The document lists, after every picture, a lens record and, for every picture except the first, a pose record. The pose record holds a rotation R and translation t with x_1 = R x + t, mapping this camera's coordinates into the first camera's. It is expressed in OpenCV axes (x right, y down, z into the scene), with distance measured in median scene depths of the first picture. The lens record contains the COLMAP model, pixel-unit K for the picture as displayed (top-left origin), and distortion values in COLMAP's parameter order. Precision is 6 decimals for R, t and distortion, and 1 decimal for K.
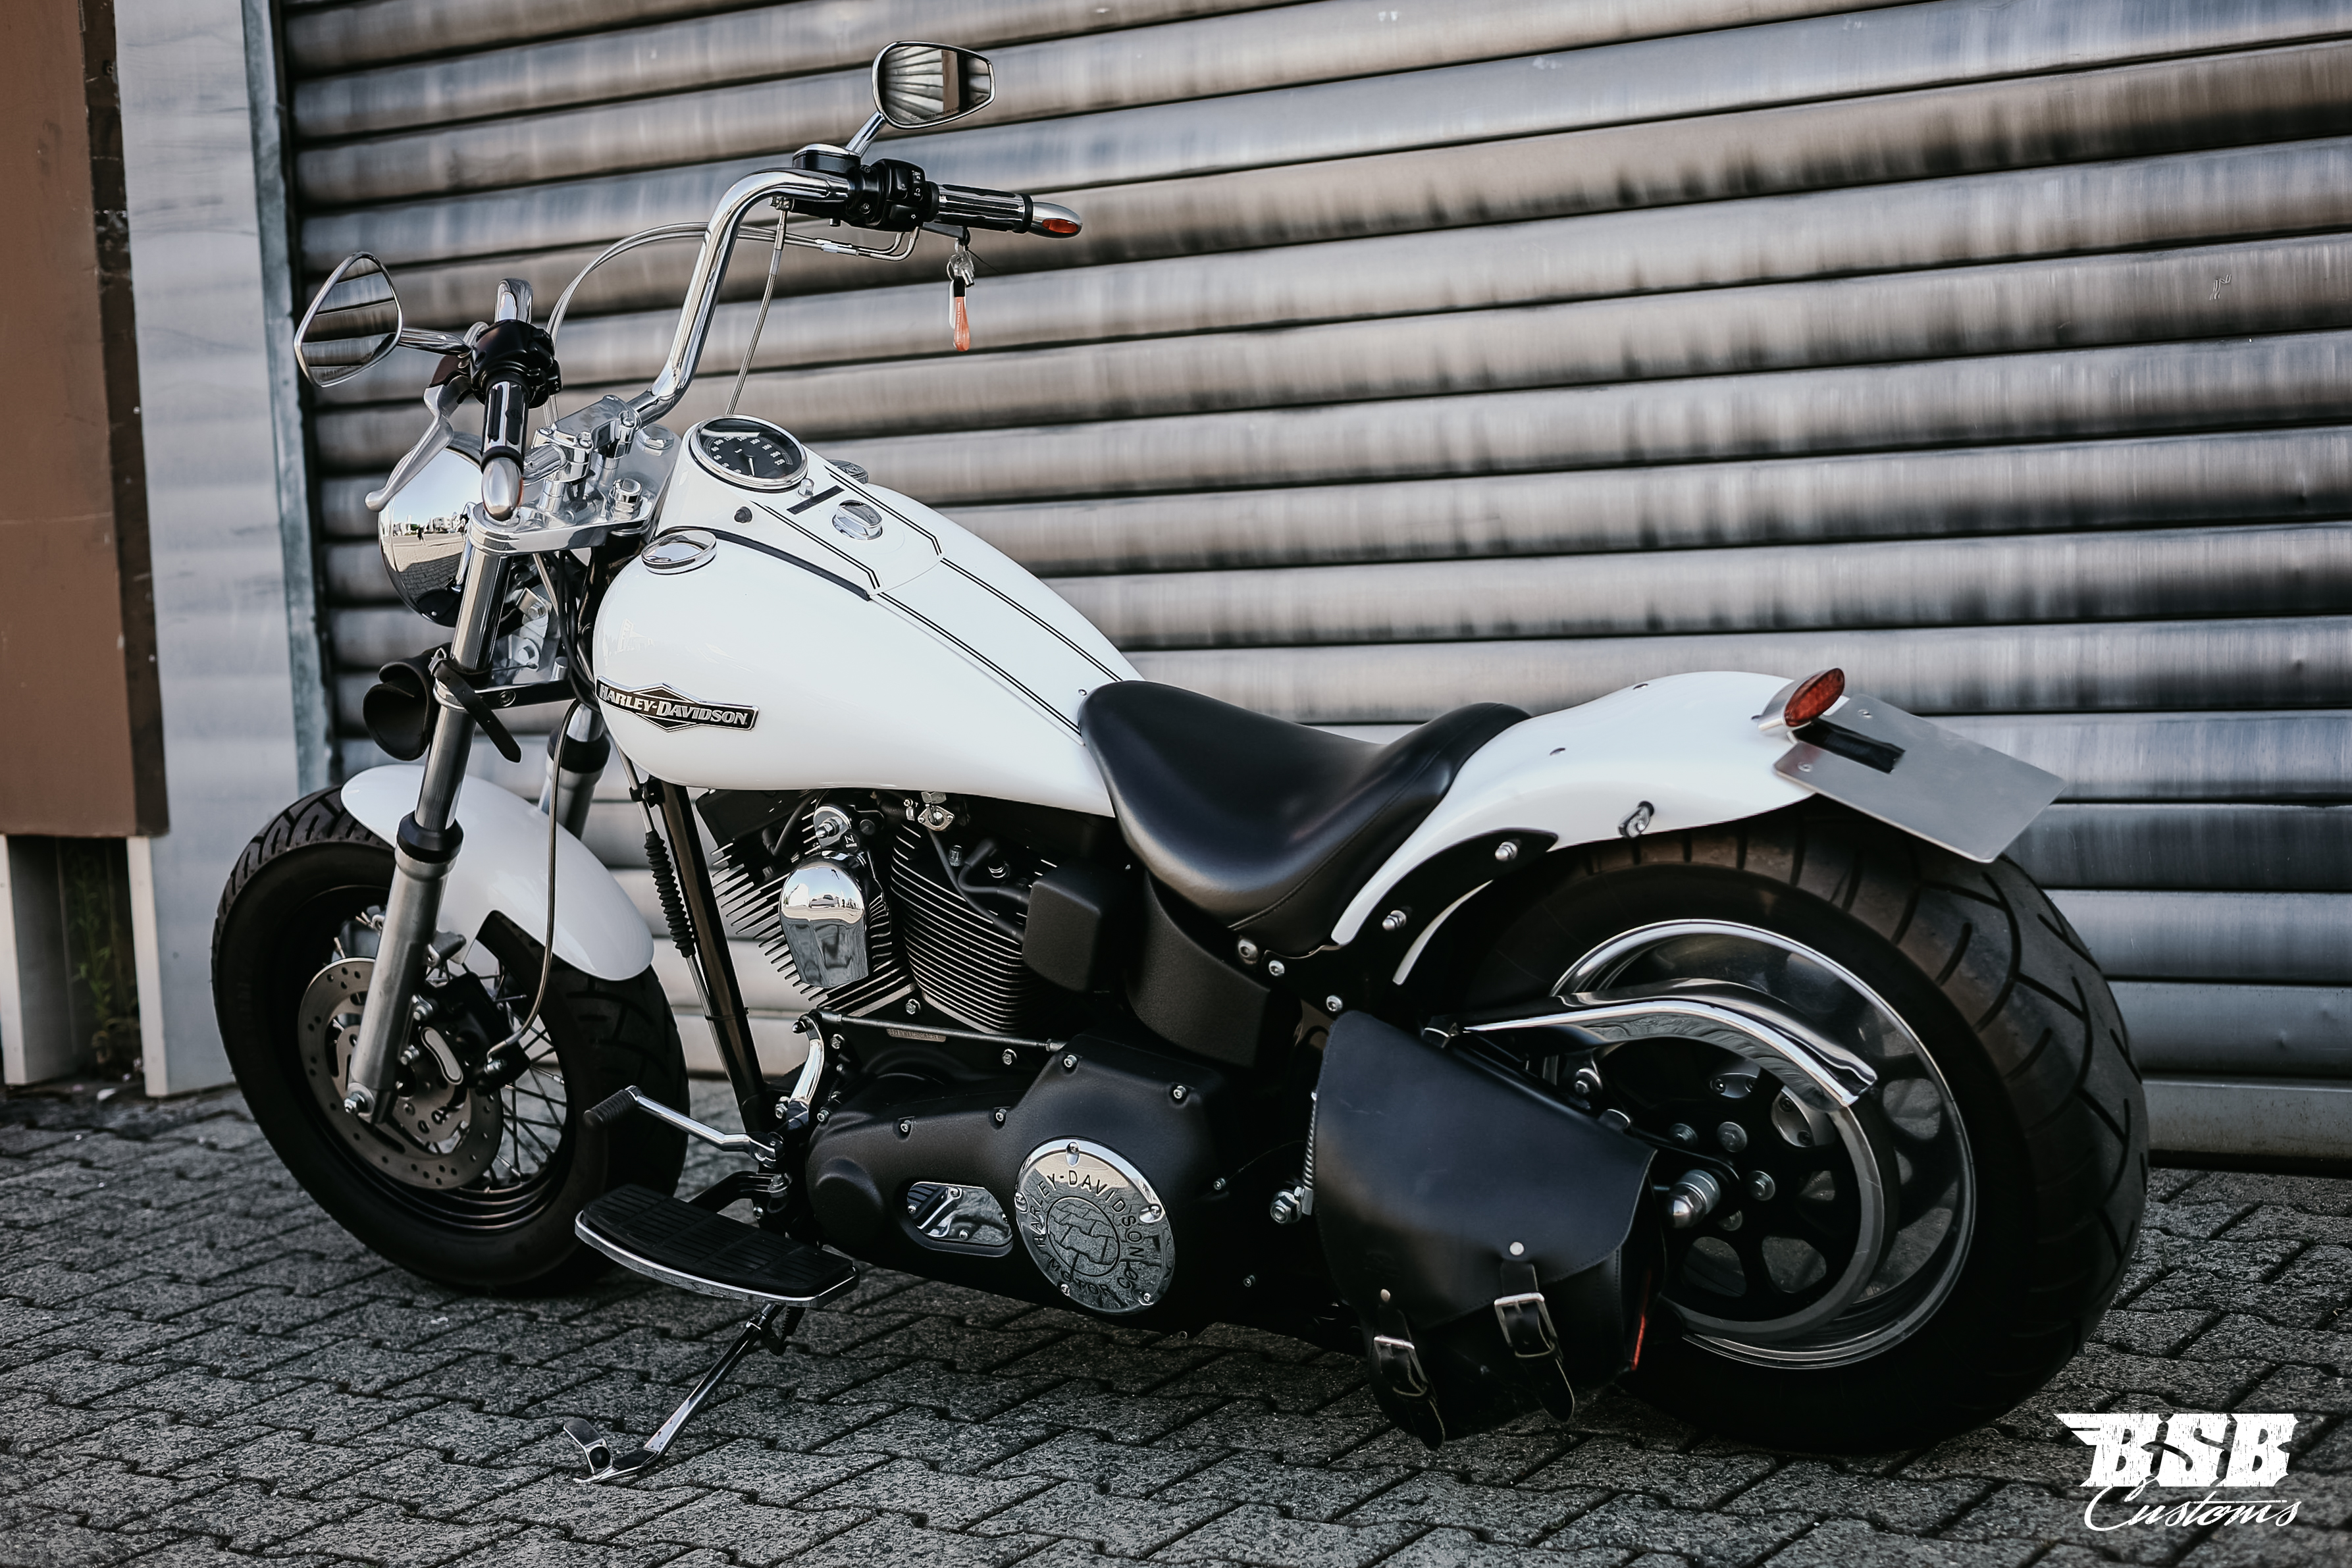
lens RADIAL K [[3648.5, 0, 1260.5], [0, 3648.5, 805.4], [0, 0, 1]] dist [0.033797, -0.110258]
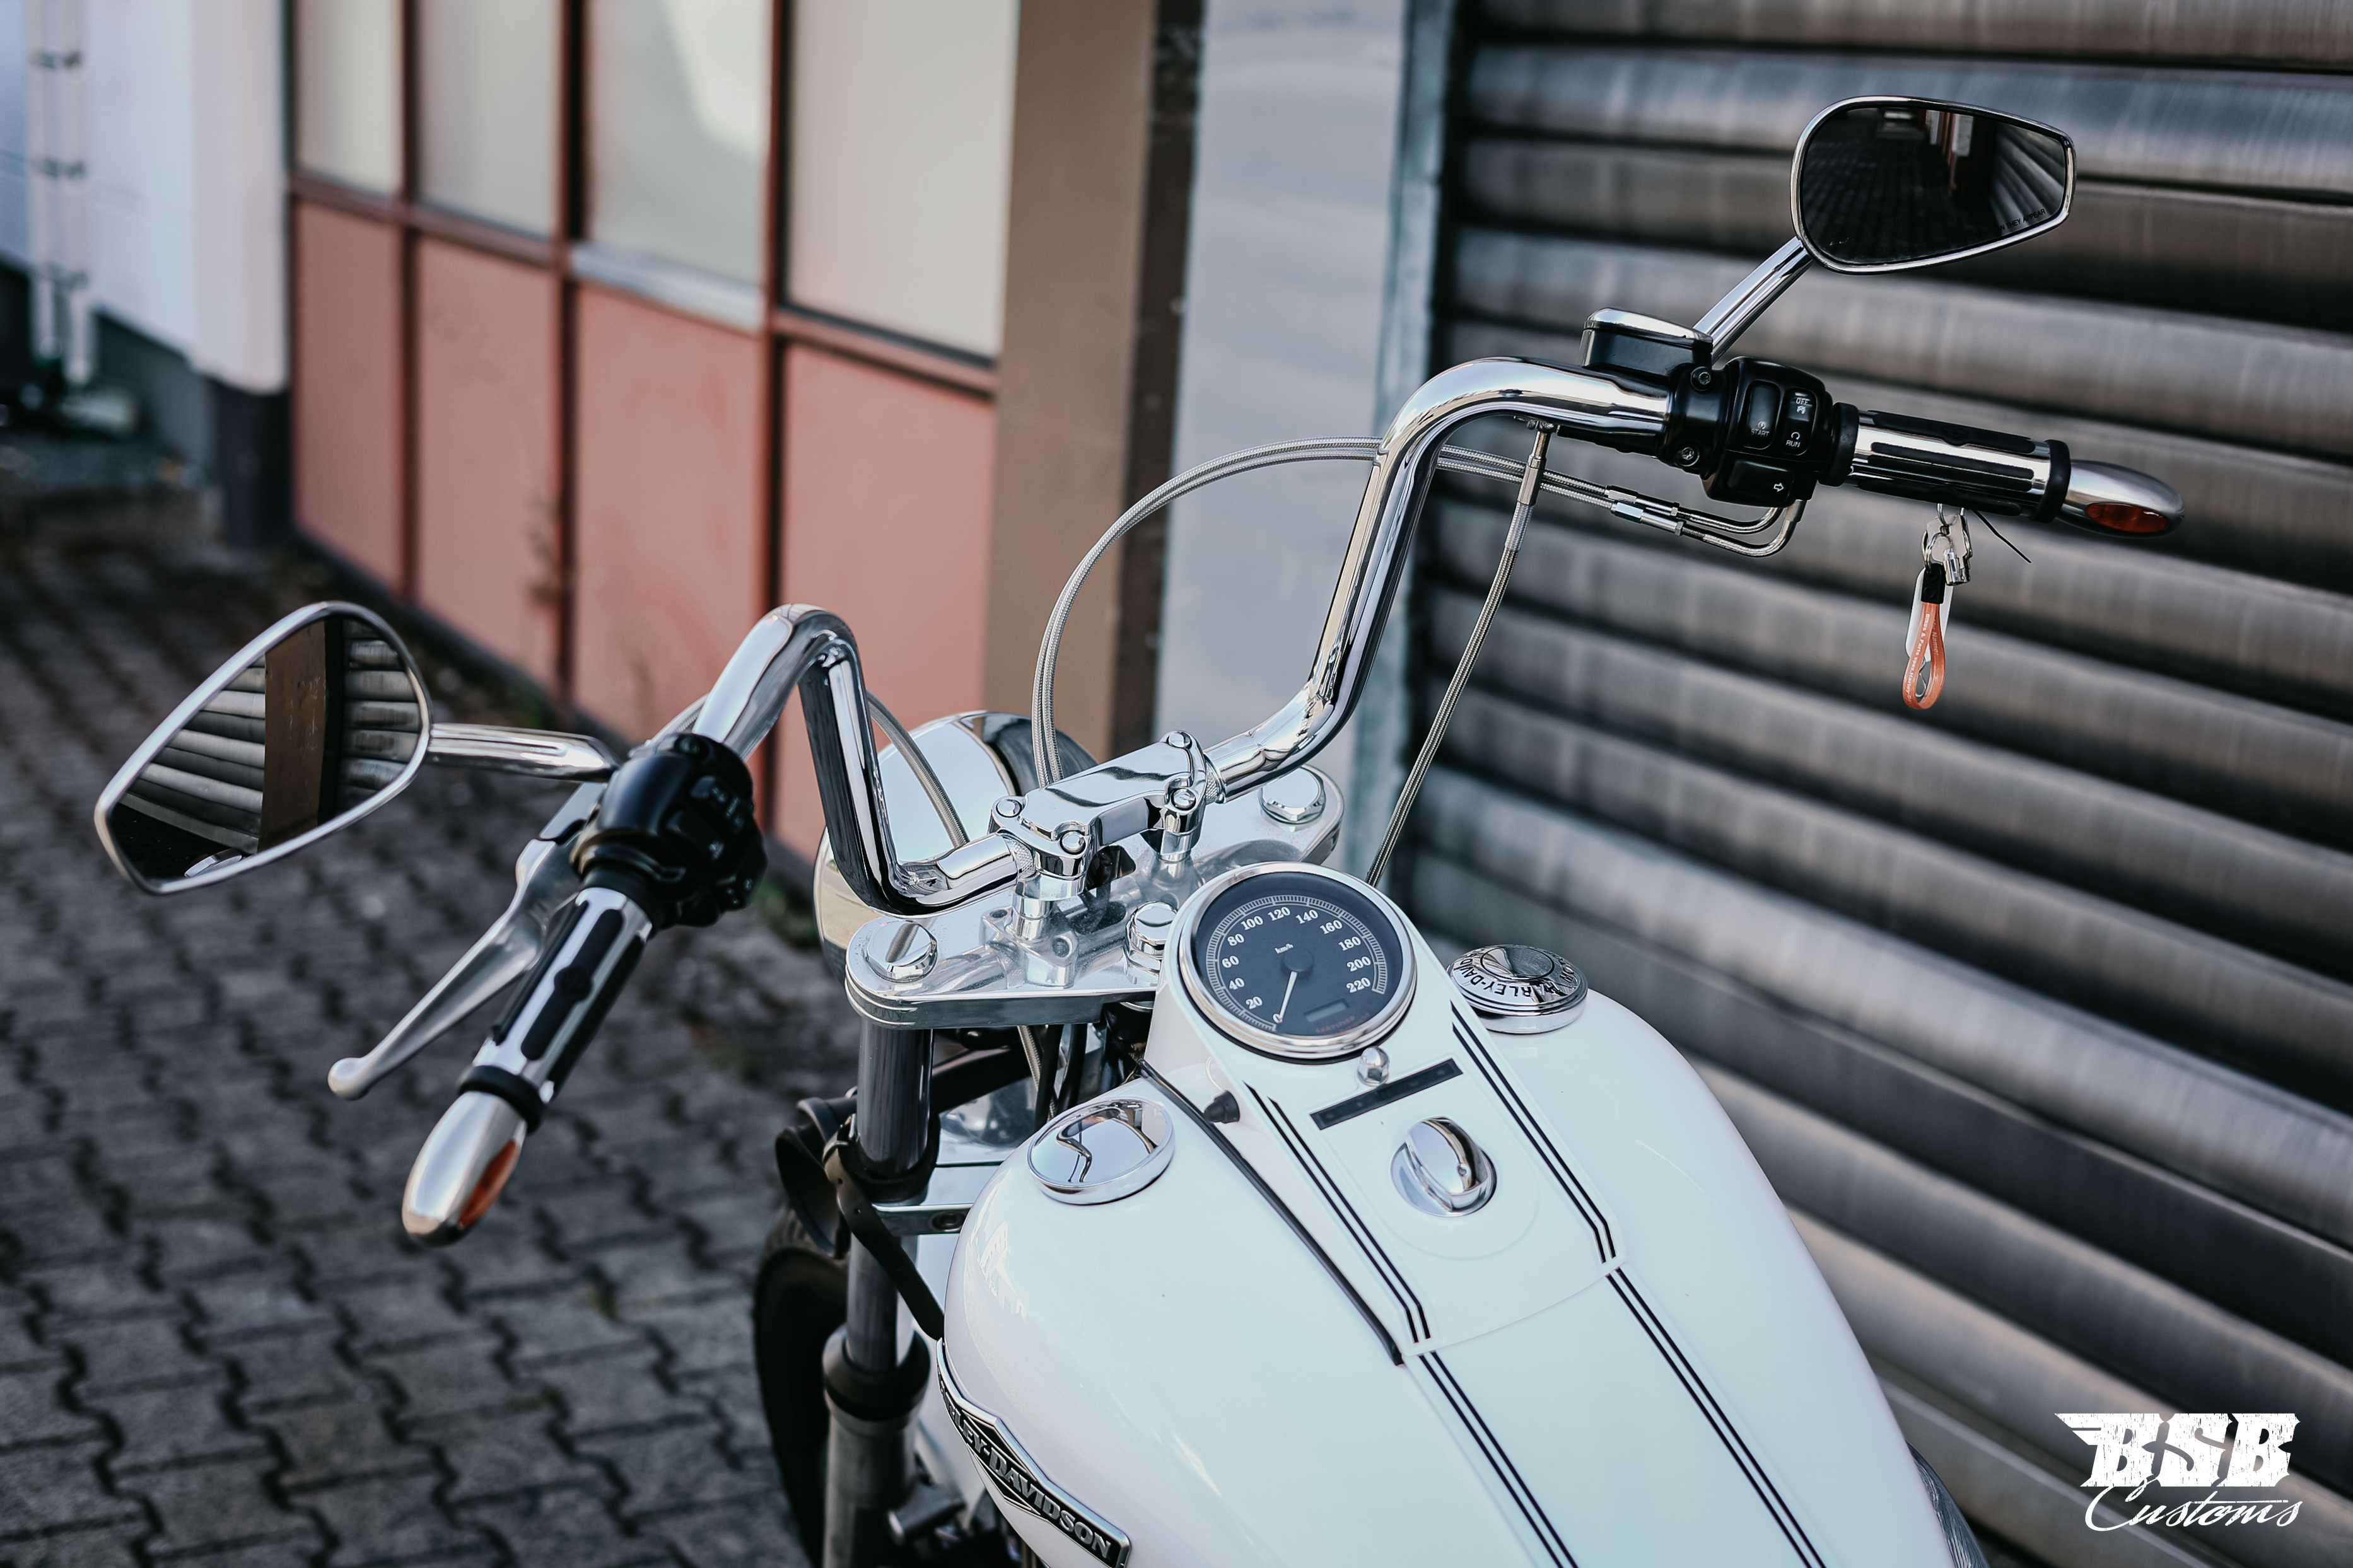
lens RADIAL K [[3574.1, 0, 1168.2], [0, 3574.1, 786.6], [0, 0, 1]] dist [0.035698, 0.068175]
pose [[0.862046, 0.199289, -0.466005, 0.062845], [-0.141659, 0.977546, 0.156001, -0.179616], [0.486630, -0.068466, 0.870921, 0.527524]]
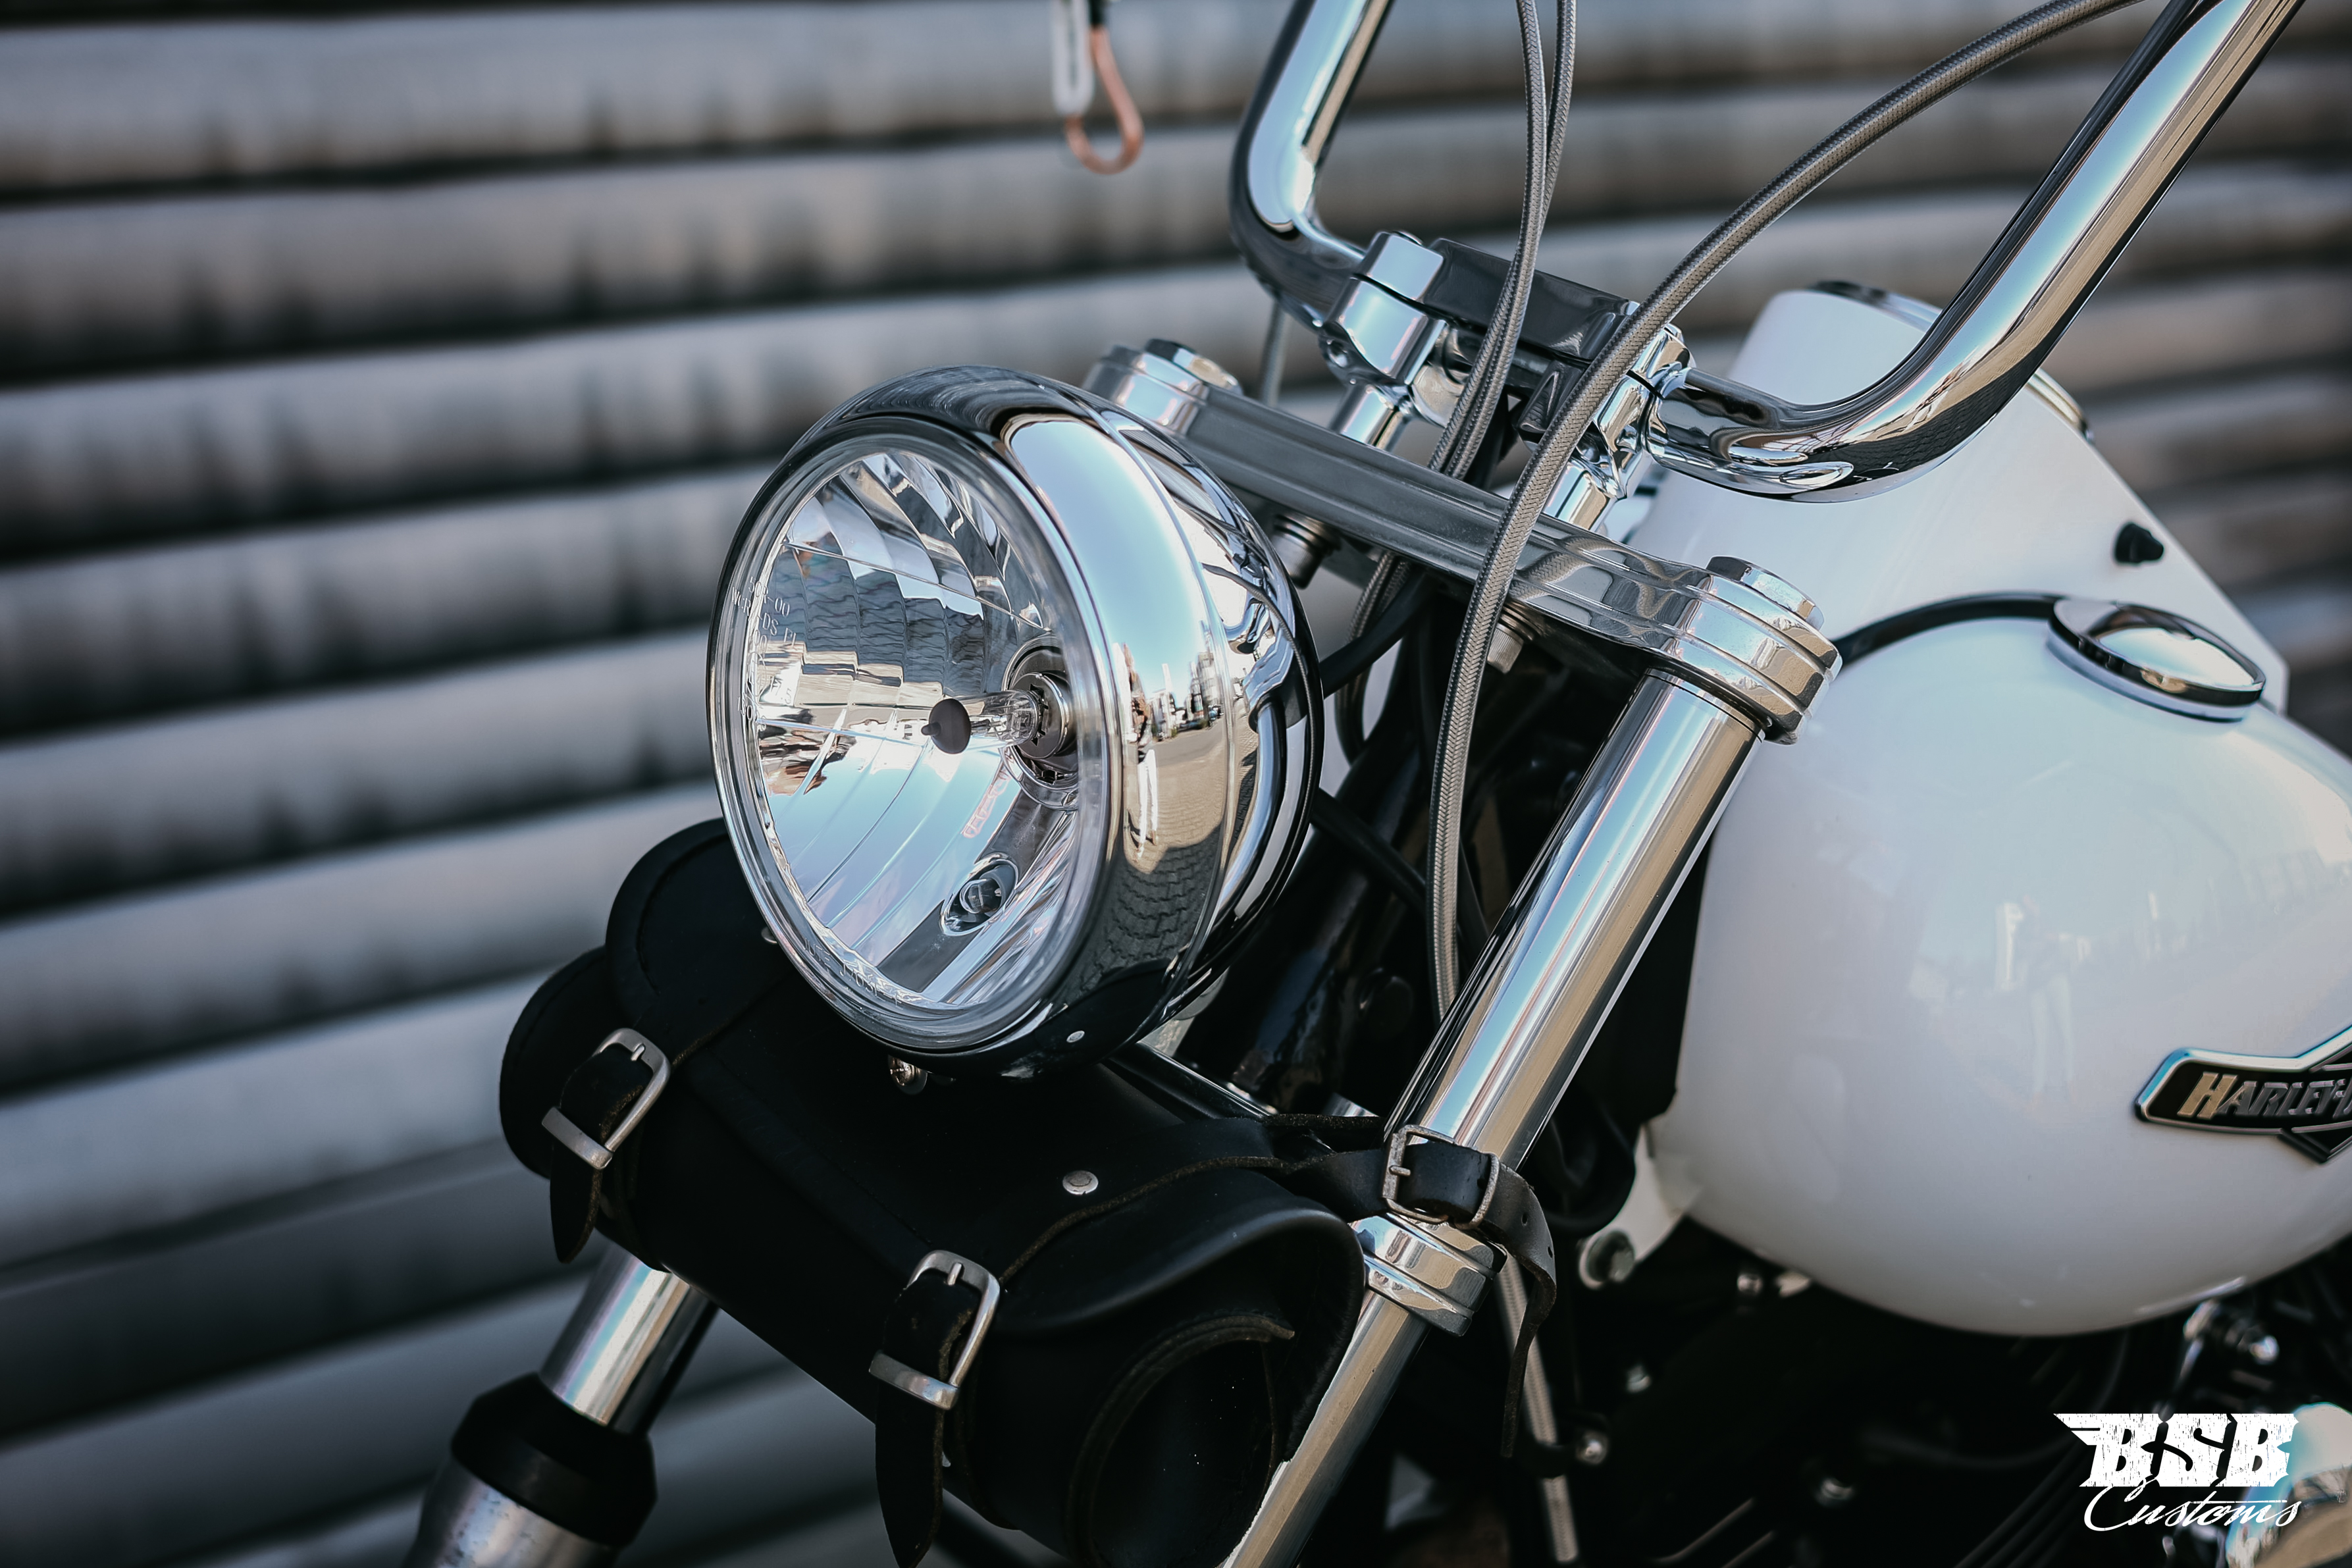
lens RADIAL K [[3794.0, 0, 1243.2], [0, 3794.0, 823.2], [0, 0, 1]] dist [0.023583, -0.163857]
pose [[0.266141, -0.116872, 0.956823, -0.481349], [0.149522, 0.985613, 0.078799, -0.086697], [-0.952267, 0.122094, 0.279787, 0.897643]]
